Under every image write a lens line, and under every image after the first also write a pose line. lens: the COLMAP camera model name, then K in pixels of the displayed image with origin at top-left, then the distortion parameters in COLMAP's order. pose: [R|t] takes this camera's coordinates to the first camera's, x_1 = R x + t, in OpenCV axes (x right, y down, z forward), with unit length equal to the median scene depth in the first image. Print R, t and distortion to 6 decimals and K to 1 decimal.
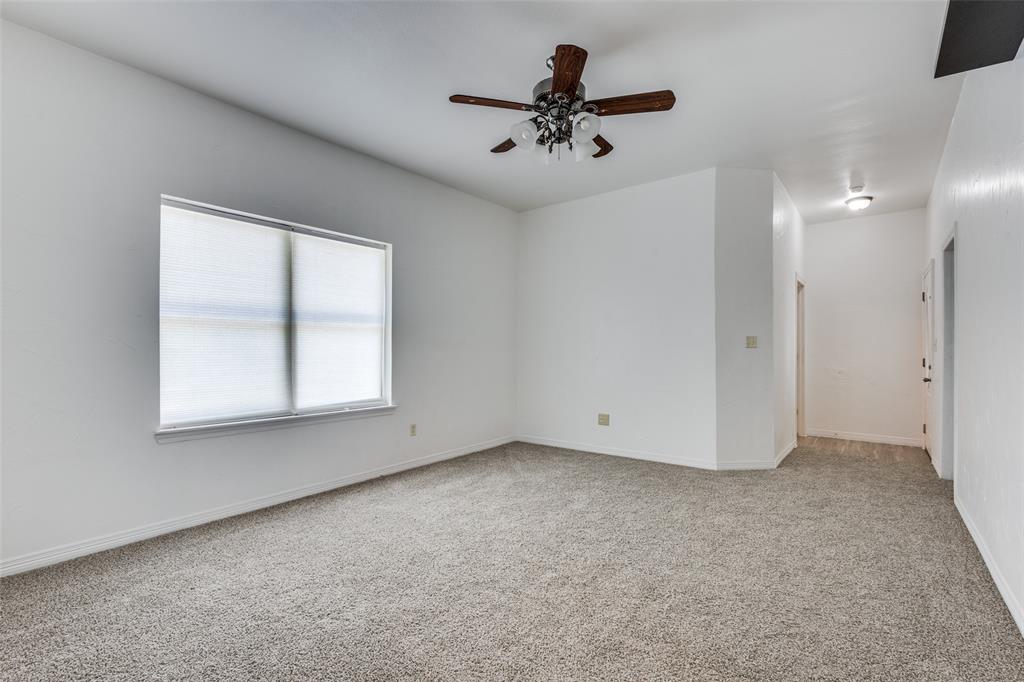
lens RADIAL K [[468.6, 0, 512.0], [0, 468.6, 341.0], [0, 0, 1]] dist [0.008876, -0.000661]
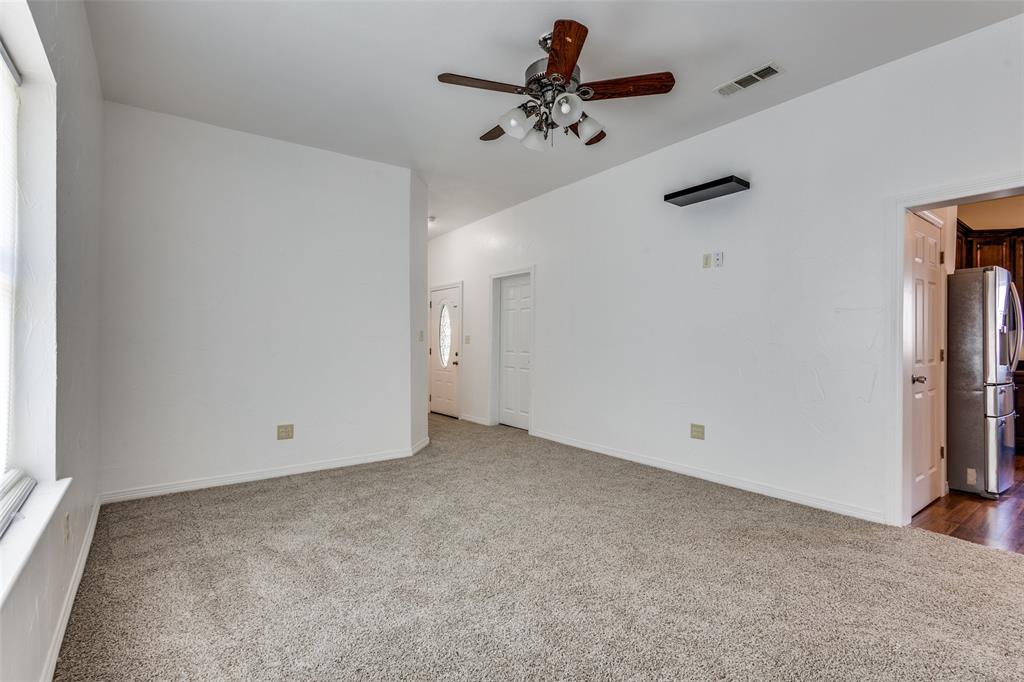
lens RADIAL K [[468.6, 0, 512.0], [0, 468.6, 341.0], [0, 0, 1]] dist [0.008876, -0.000661]
pose [[0.271875, 0.004482, 0.962322, -0.632526], [-0.021933, 0.999758, 0.001540, 0.010180], [-0.962083, -0.021525, 0.271907, 0.599270]]
